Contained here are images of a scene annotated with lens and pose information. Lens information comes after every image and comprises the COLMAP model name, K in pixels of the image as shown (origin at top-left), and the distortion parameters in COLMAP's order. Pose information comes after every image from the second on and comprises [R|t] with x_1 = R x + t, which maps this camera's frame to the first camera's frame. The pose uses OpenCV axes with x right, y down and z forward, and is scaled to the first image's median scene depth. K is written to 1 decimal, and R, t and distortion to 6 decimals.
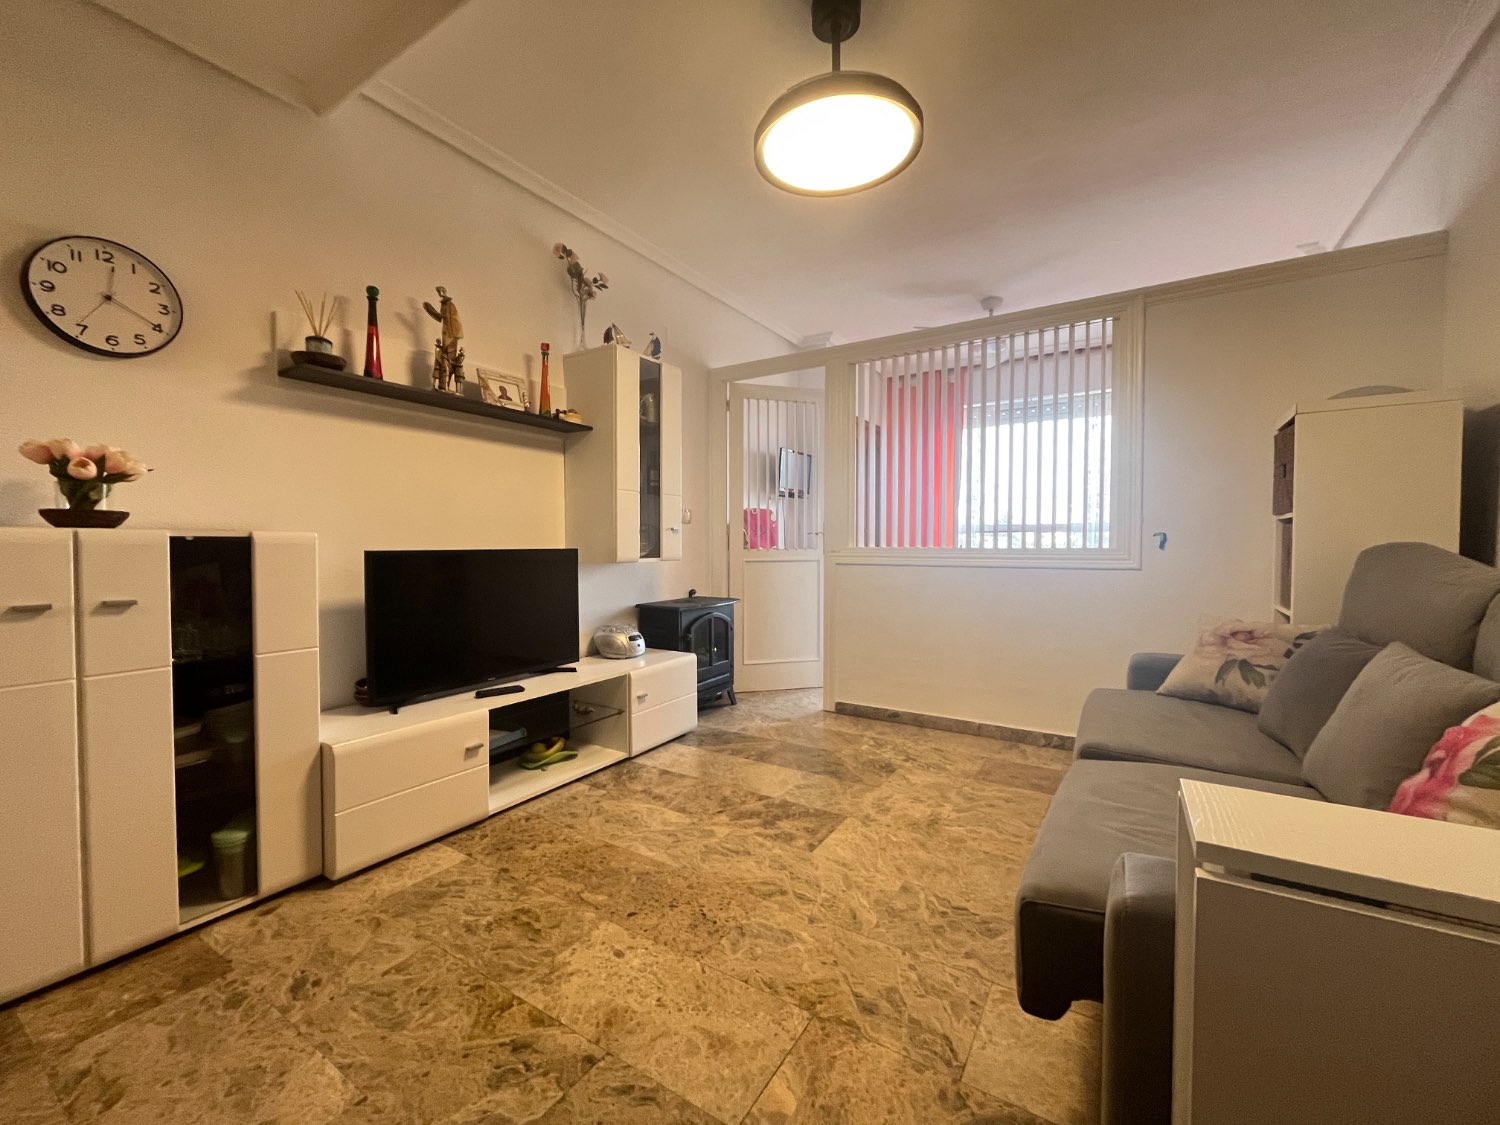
lens RADIAL K [[608.1, 0, 750.0], [0, 608.1, 562.5], [0, 0, 1]] dist [-0.004145, -0.000719]
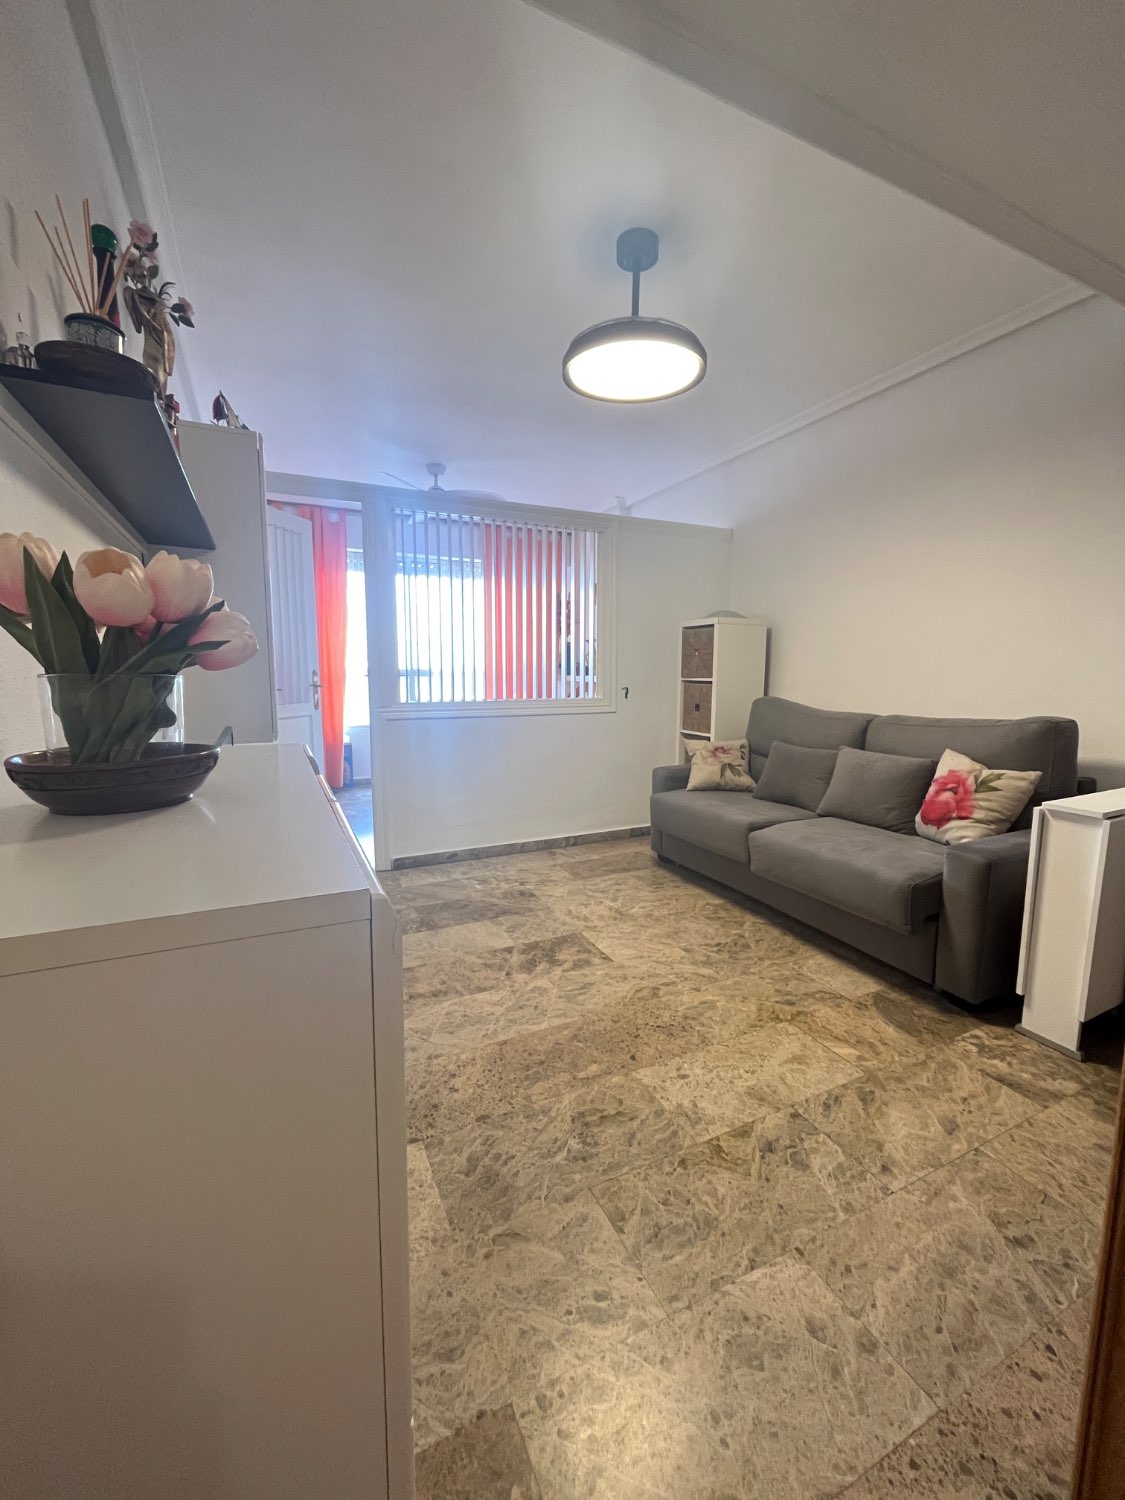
lens RADIAL K [[608.1, 0, 562.5], [0, 608.1, 750.0], [0, 0, 1]] dist [-0.004145, -0.000719]
pose [[0.533582, -0.107223, 0.838924, -0.878381], [0.025763, 0.993531, 0.110598, -0.083513], [-0.845356, -0.037400, 0.532893, 0.414085]]
